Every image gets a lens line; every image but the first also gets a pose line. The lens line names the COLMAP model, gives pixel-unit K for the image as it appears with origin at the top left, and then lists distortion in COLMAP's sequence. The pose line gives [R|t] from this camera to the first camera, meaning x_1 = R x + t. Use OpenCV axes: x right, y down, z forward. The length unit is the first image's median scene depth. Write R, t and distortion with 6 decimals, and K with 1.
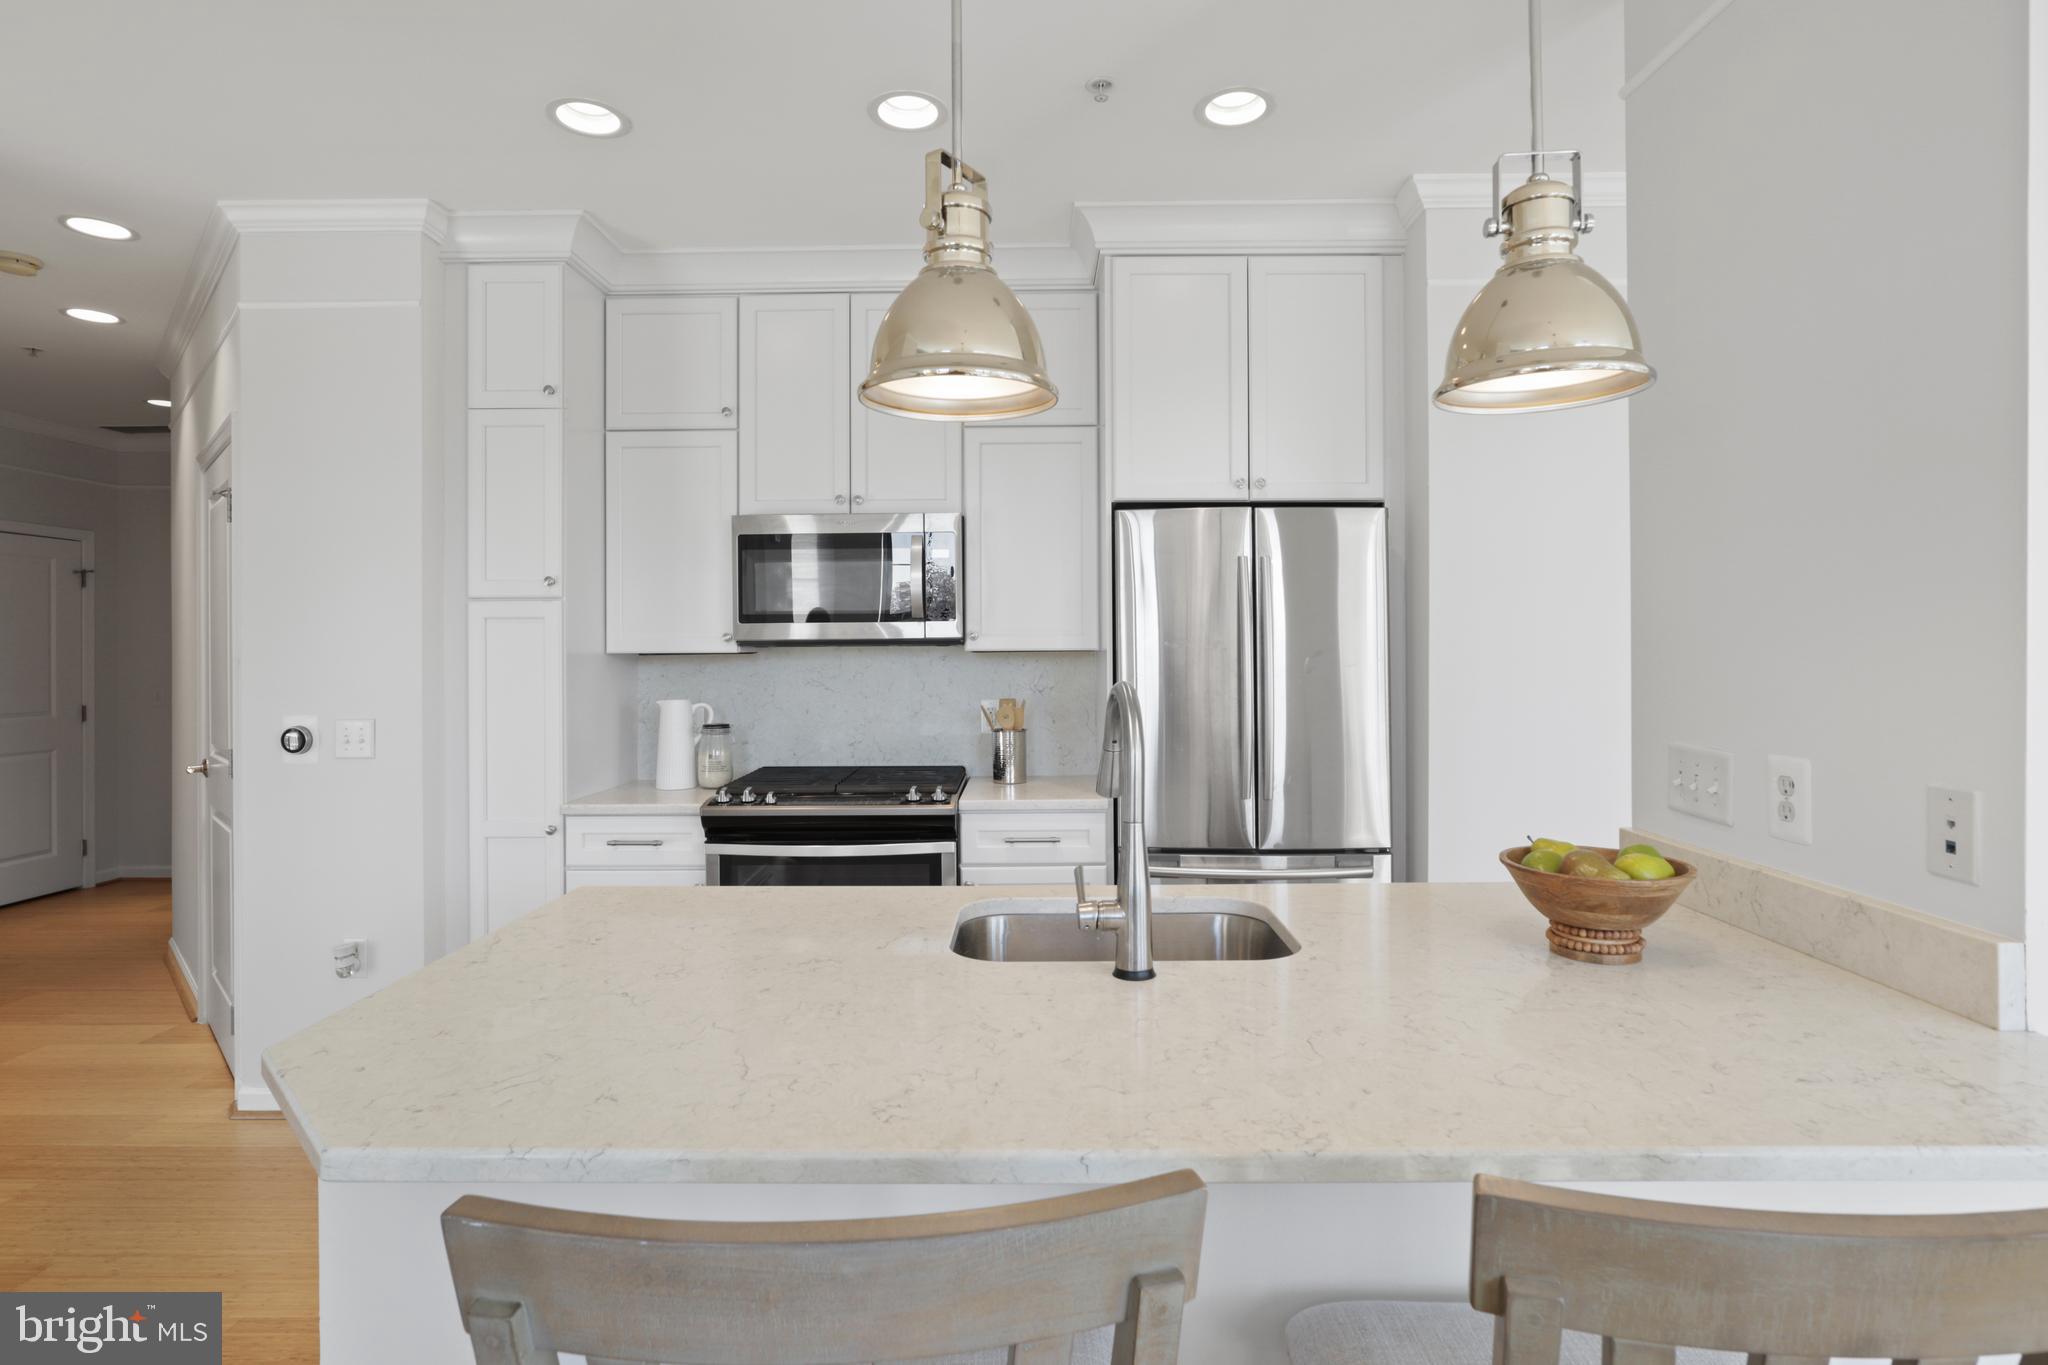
lens RADIAL K [[1037.2, 0, 1028.9], [0, 1037.2, 666.3], [0, 0, 1]] dist [0.000246, 0.002019]
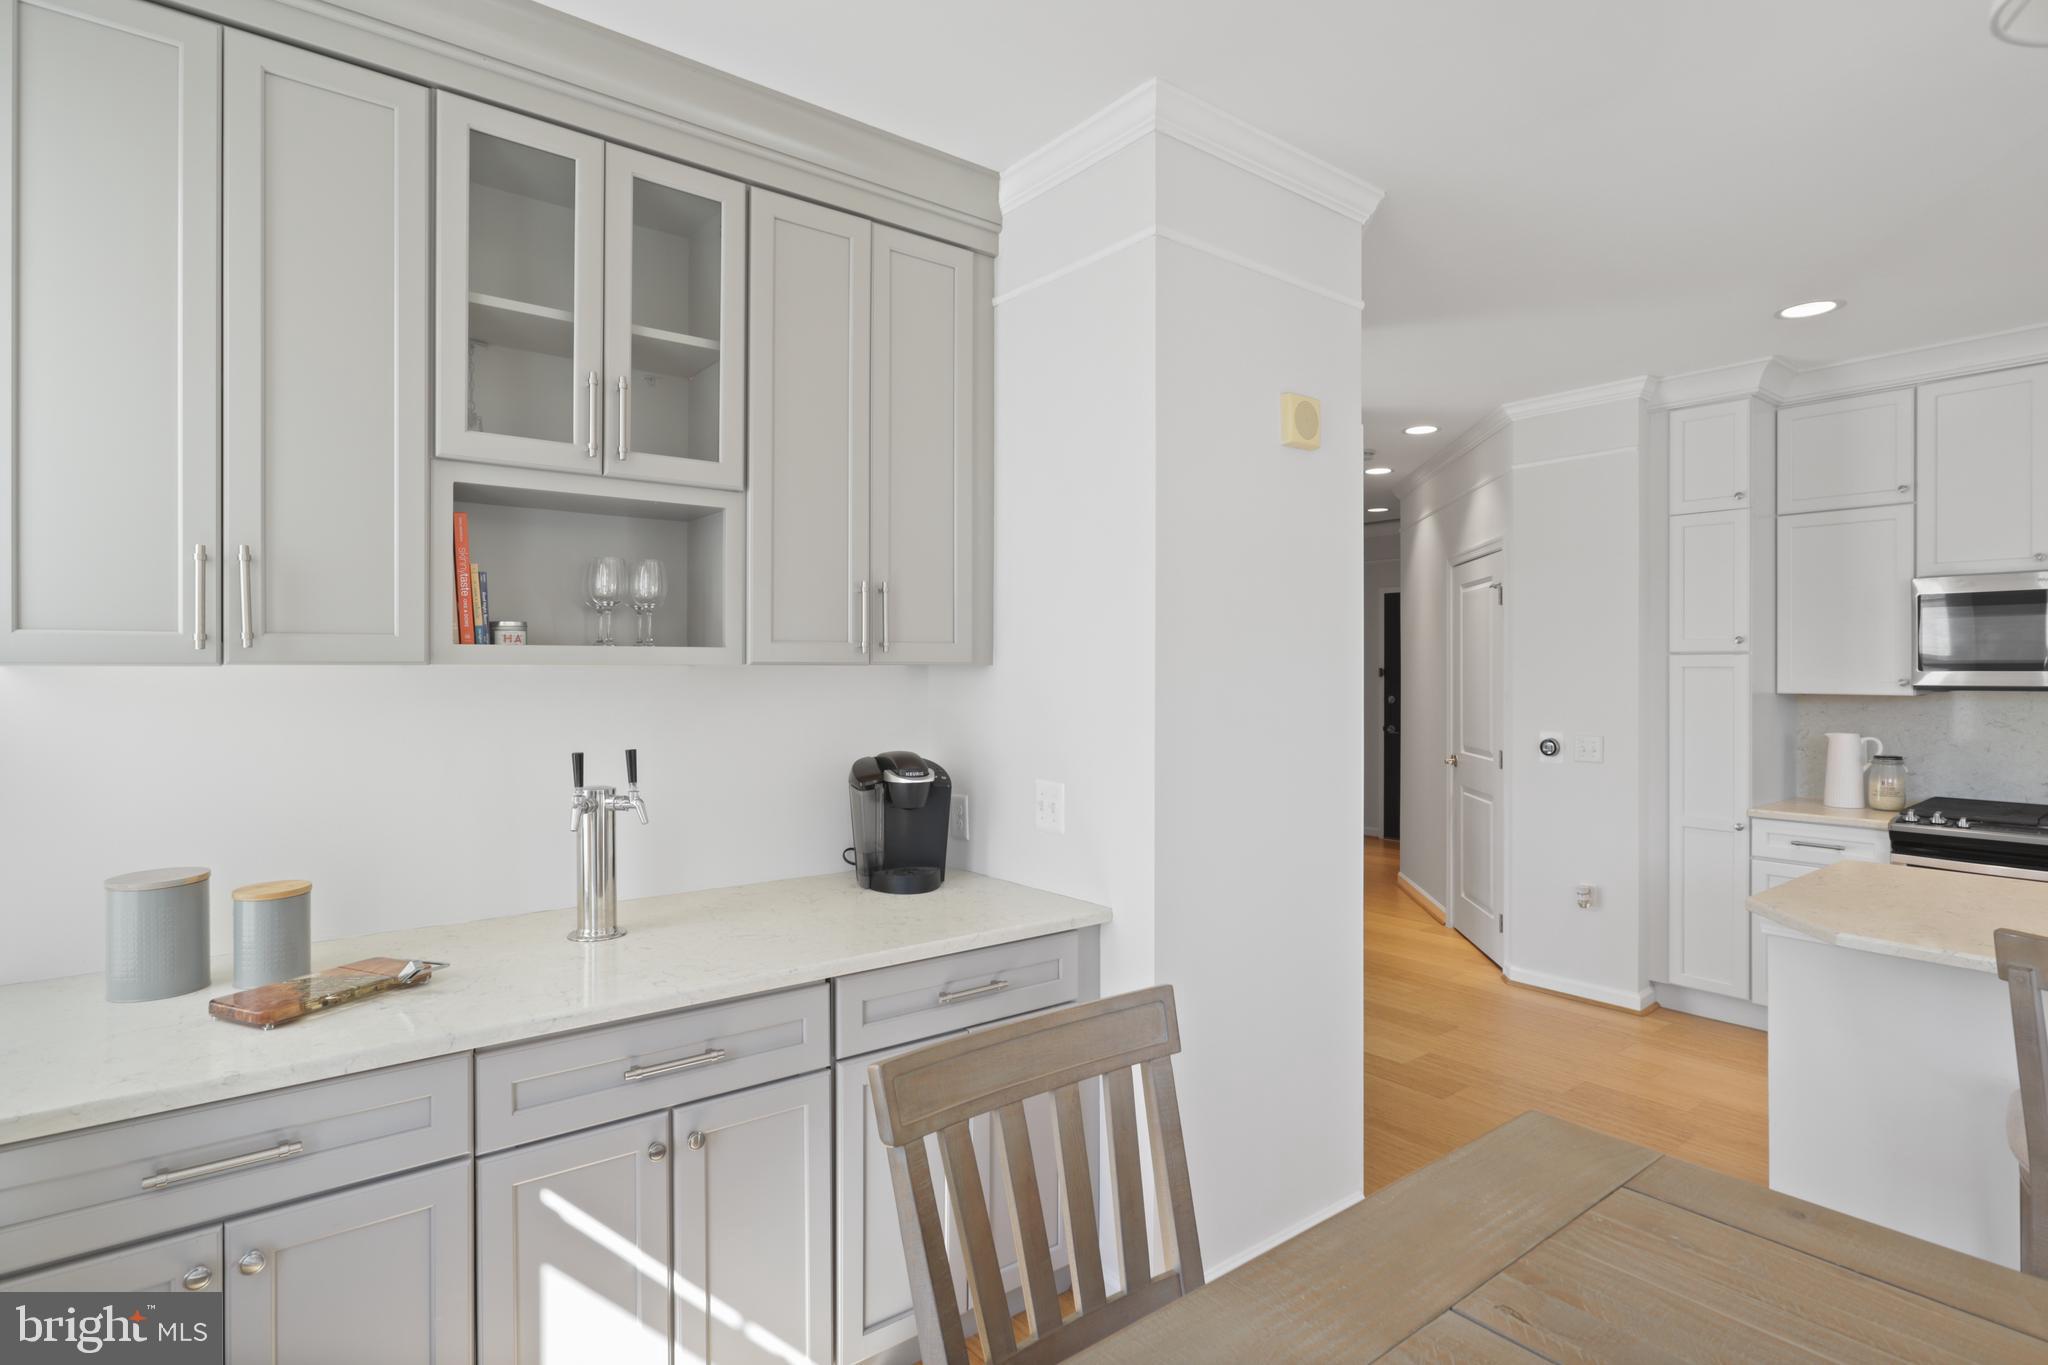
lens RADIAL K [[1037.2, 0, 1020.6], [0, 1037.2, 674.1], [0, 0, 1]] dist [0.000246, 0.002019]
pose [[0.635361, 0.008890, -0.772164, -0.019471], [-0.016743, 0.999857, -0.002265, -0.019382], [0.772034, 0.014368, 0.635419, -0.545244]]
